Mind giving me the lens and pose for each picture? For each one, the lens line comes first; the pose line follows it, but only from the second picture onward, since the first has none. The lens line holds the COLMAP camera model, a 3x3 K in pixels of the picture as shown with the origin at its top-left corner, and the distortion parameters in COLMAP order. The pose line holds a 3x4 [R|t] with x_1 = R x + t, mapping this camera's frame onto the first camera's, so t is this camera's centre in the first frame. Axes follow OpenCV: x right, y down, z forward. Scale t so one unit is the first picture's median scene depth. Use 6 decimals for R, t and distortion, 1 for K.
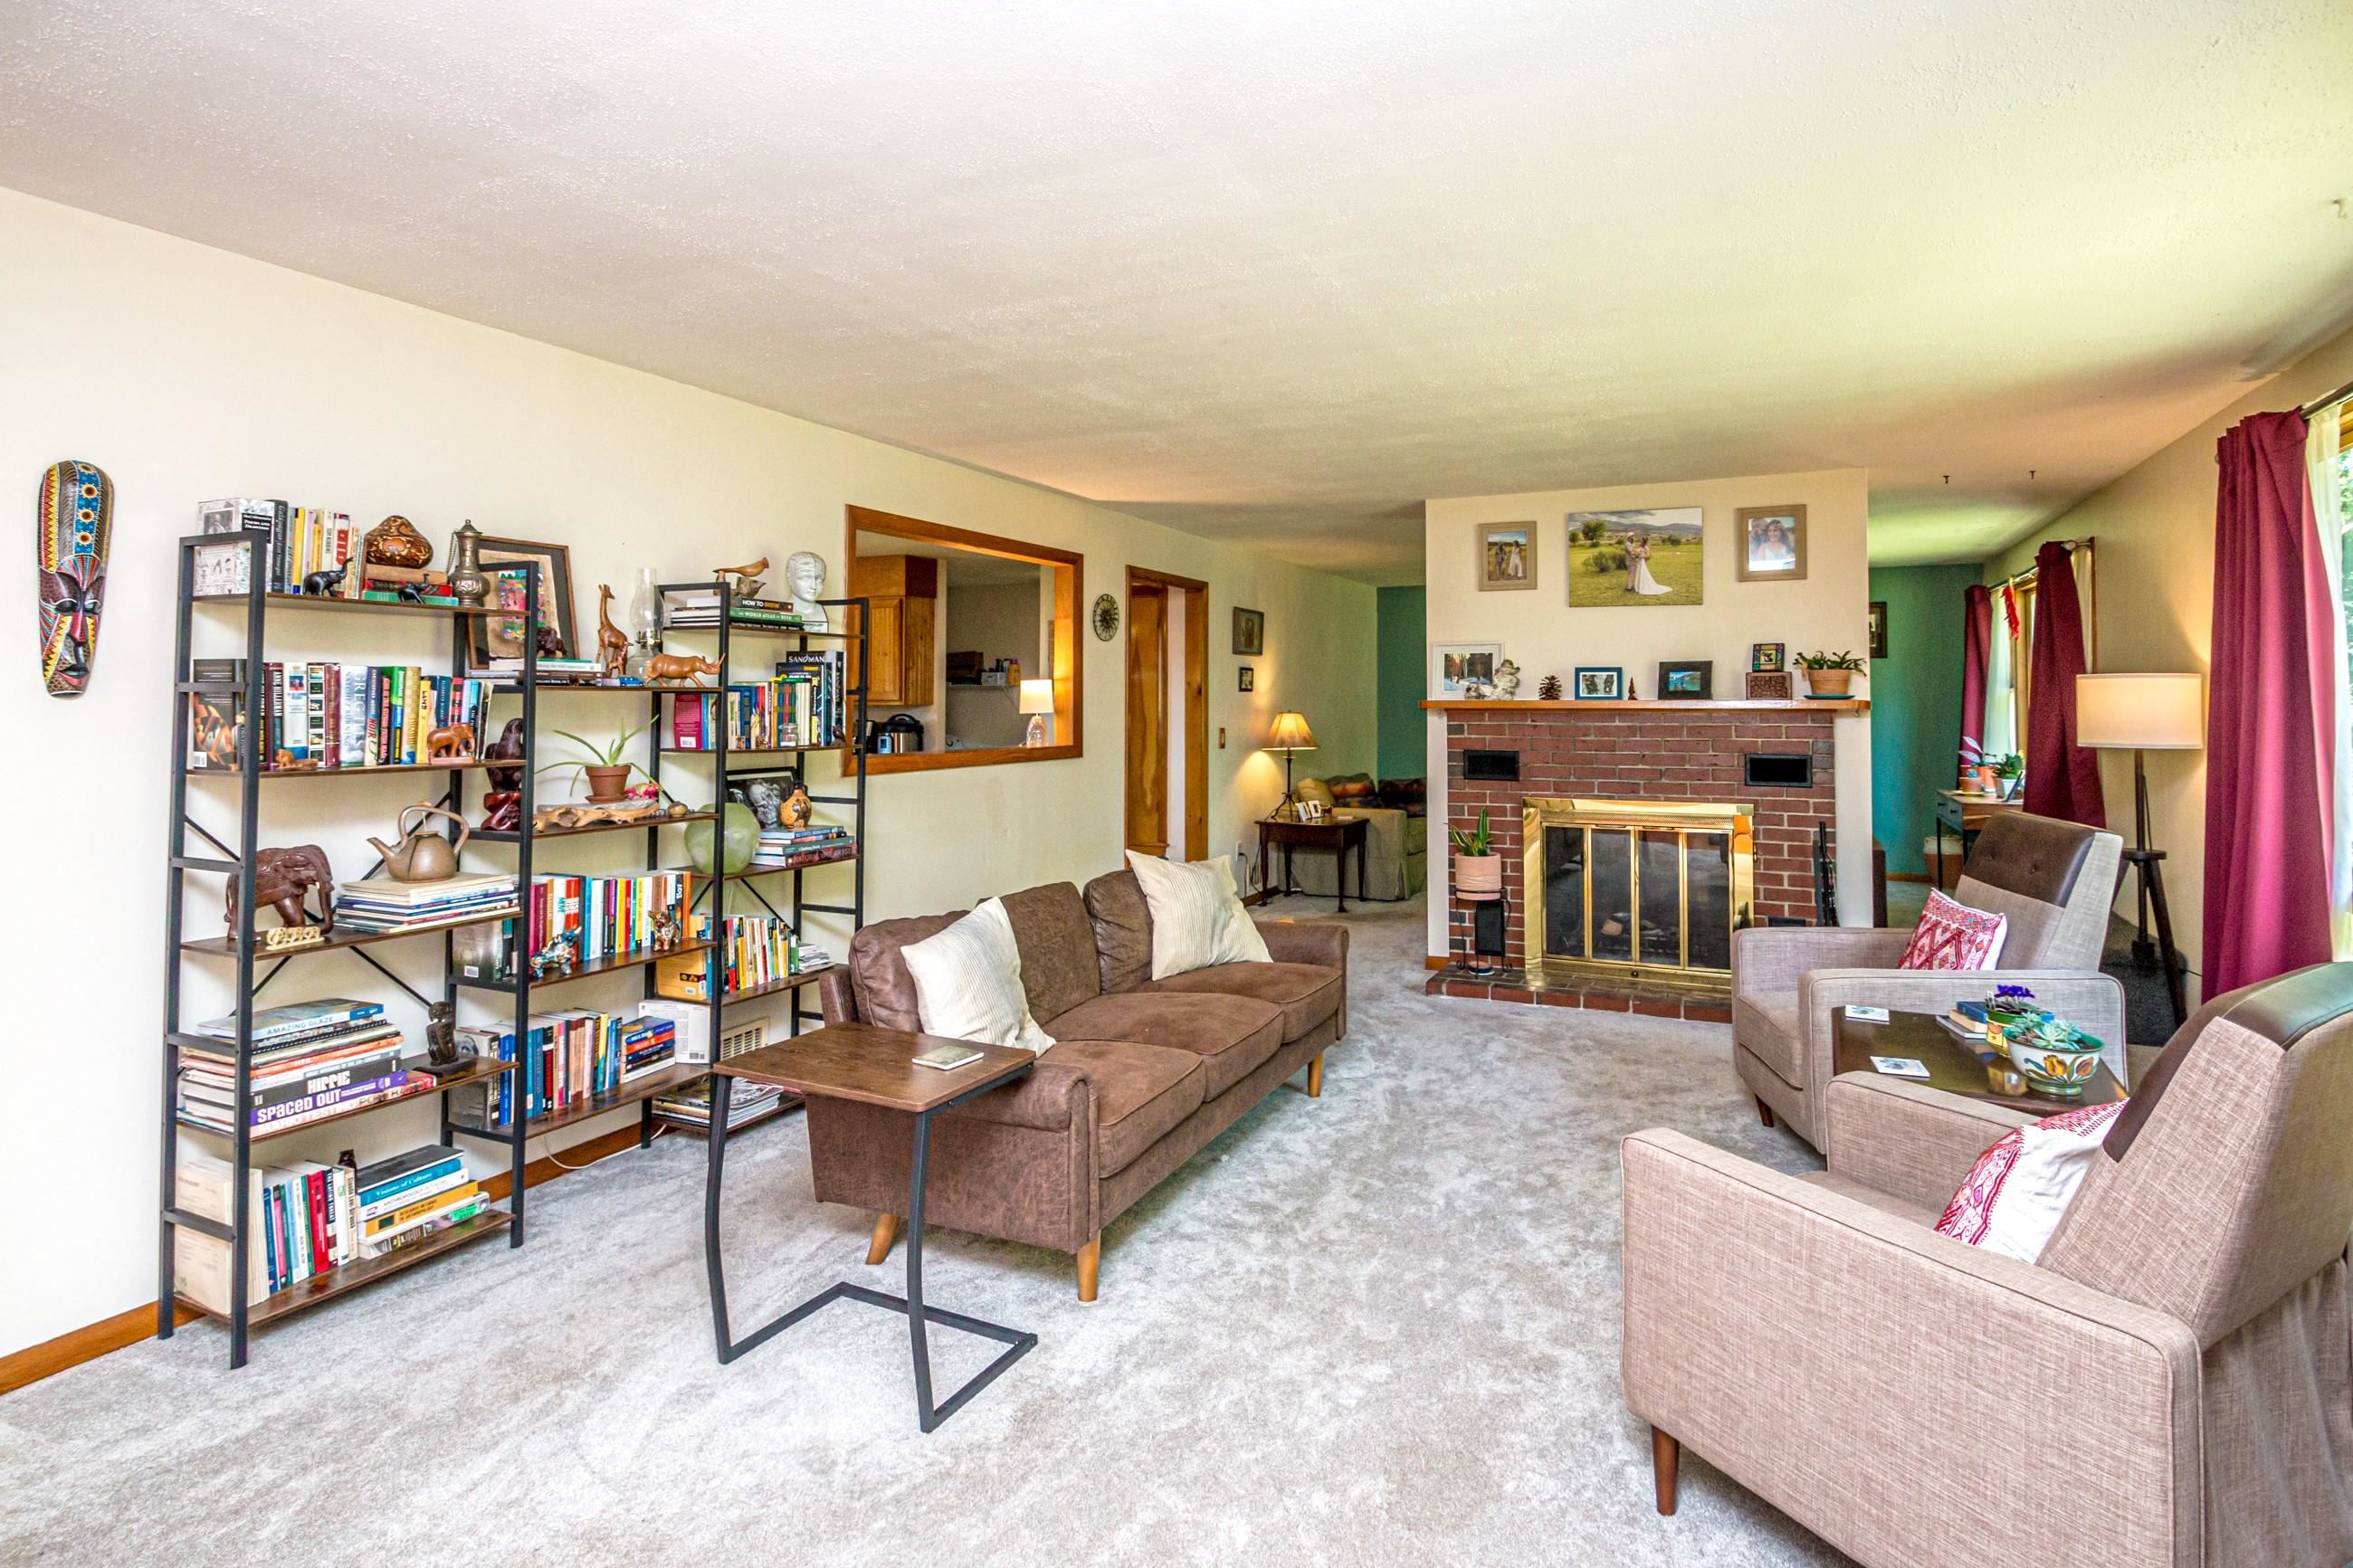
lens RADIAL K [[1133.8, 0, 1173.4], [0, 1133.8, 768.9], [0, 0, 1]] dist [-0.001800, -0.000657]
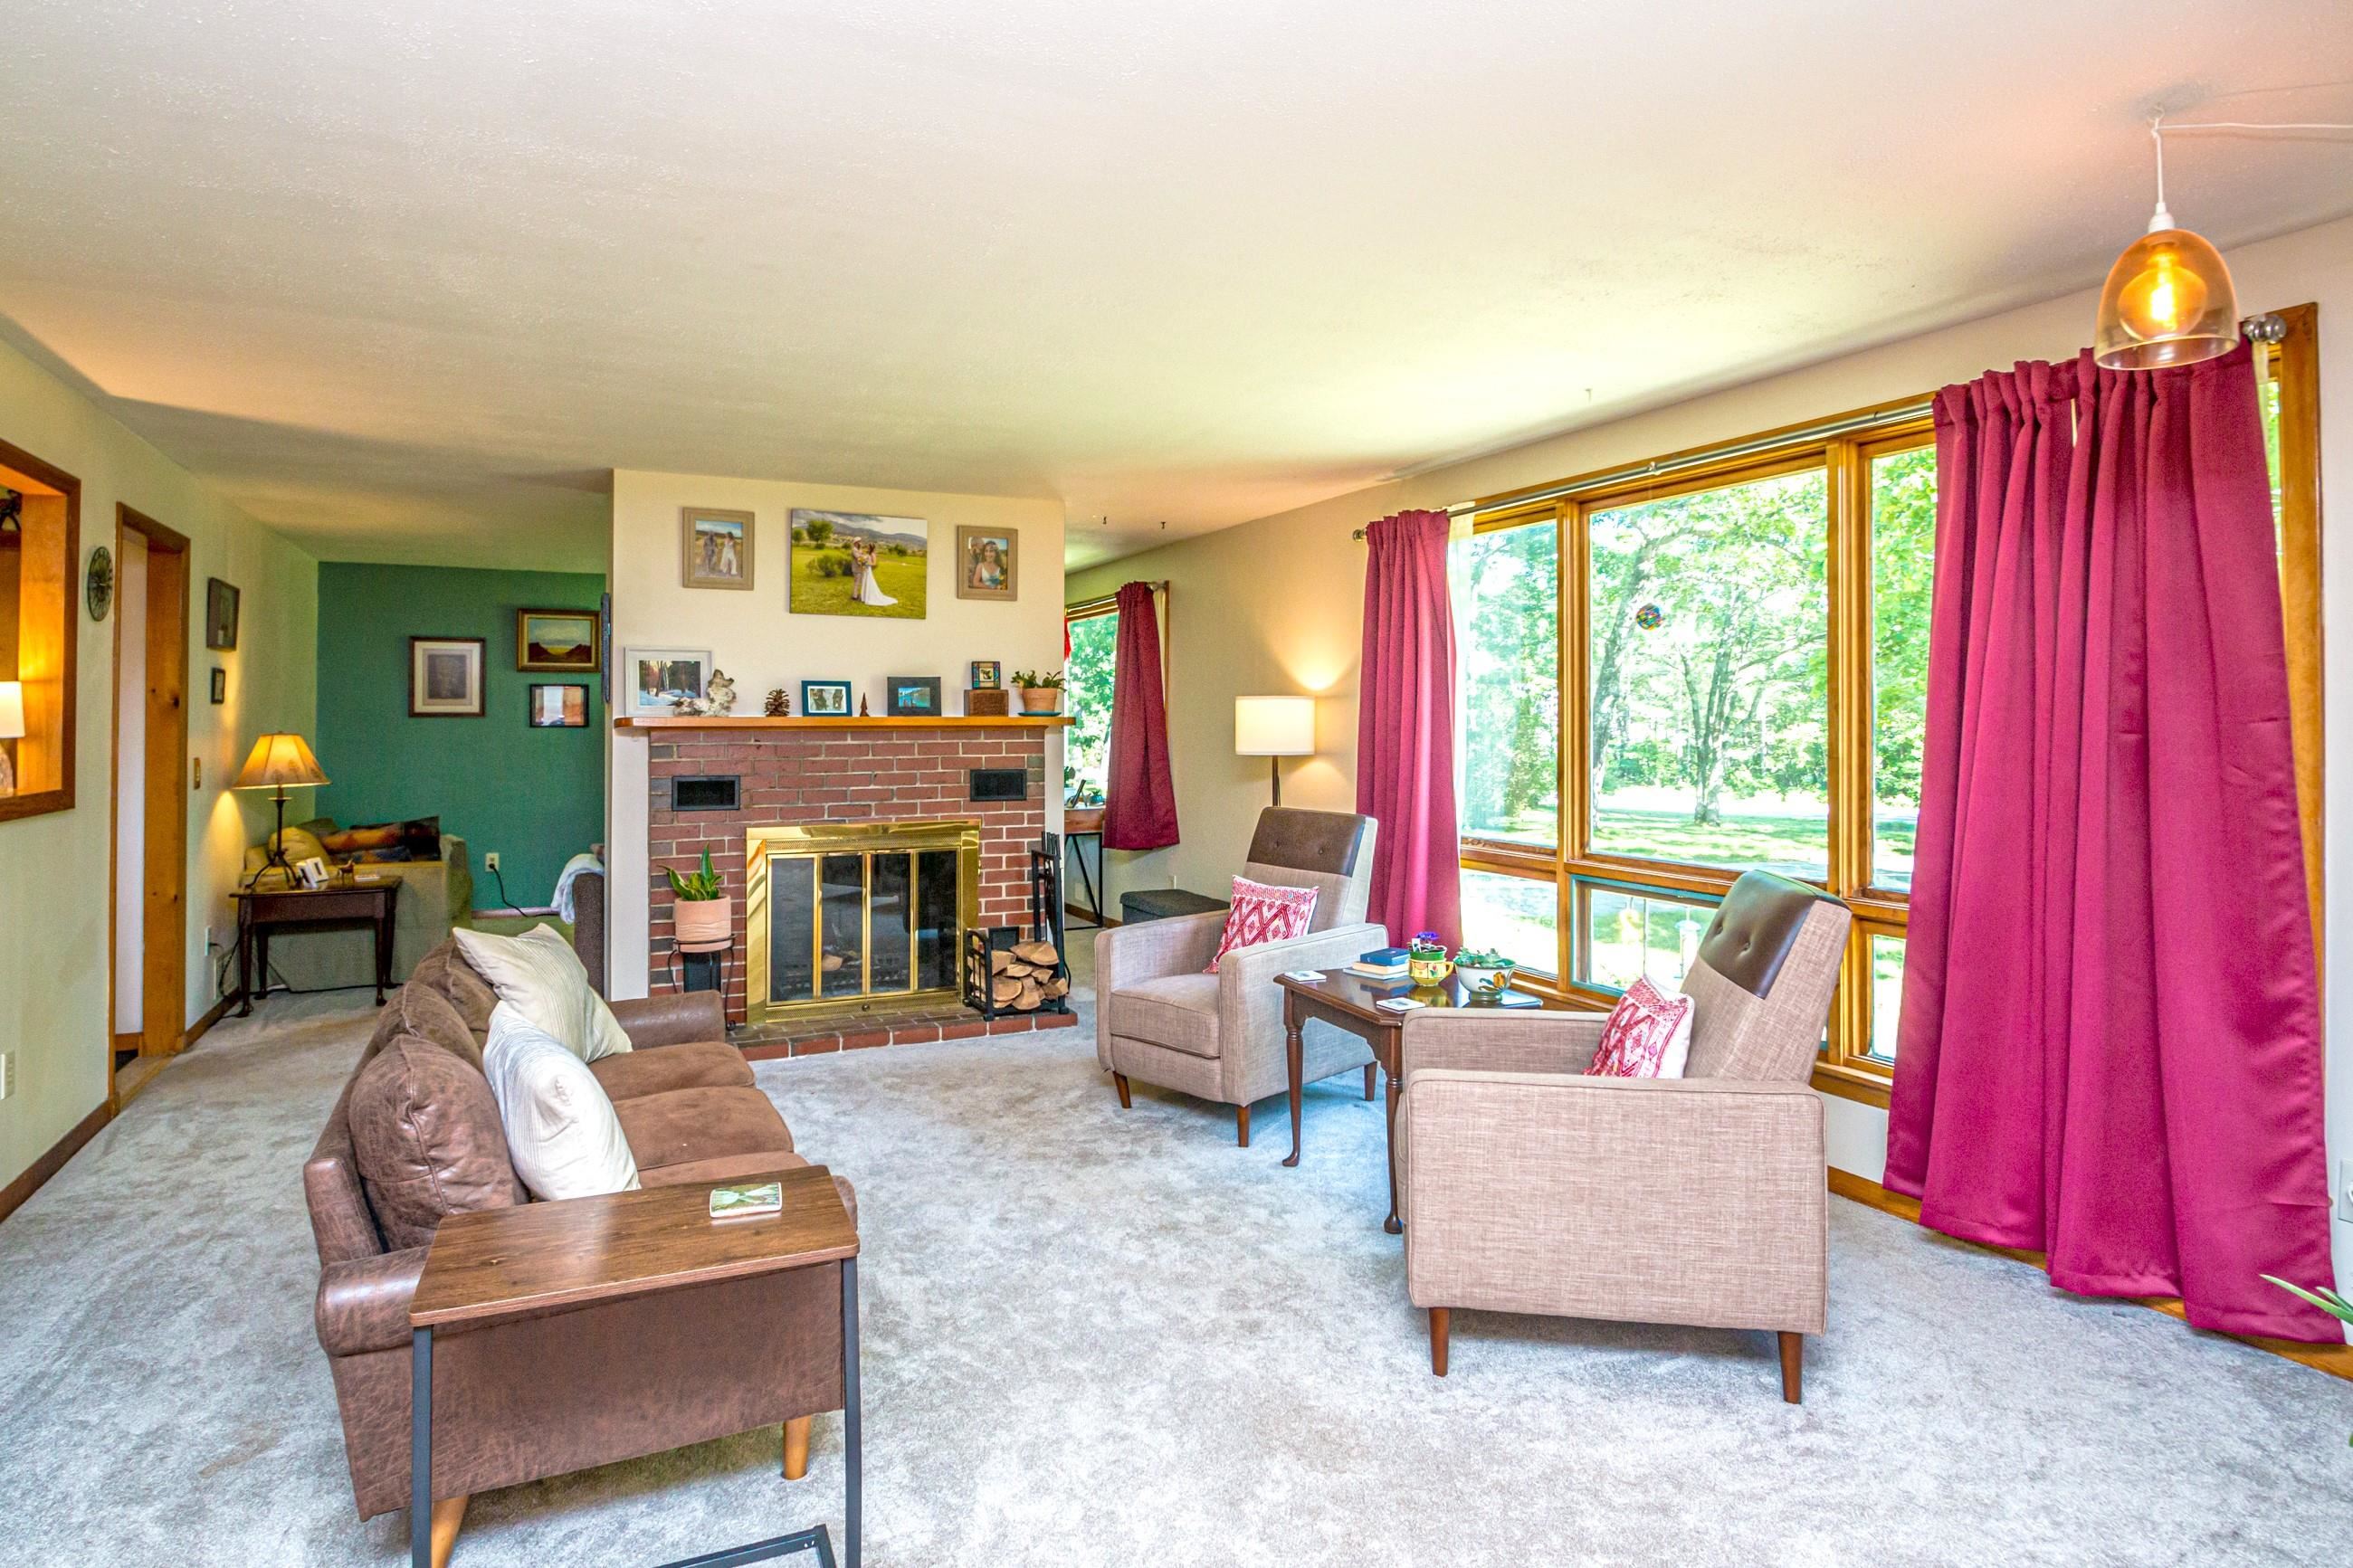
lens RADIAL K [[1320.0, 0, 1172.0], [0, 1320.0, 828.0], [0, 0, 1]] dist [-0.003751, 0.000174]
pose [[0.653593, -0.062811, 0.754236, -0.263172], [0.045135, 0.998011, 0.043999, -0.005186], [-0.755500, 0.005285, 0.655128, 0.090498]]
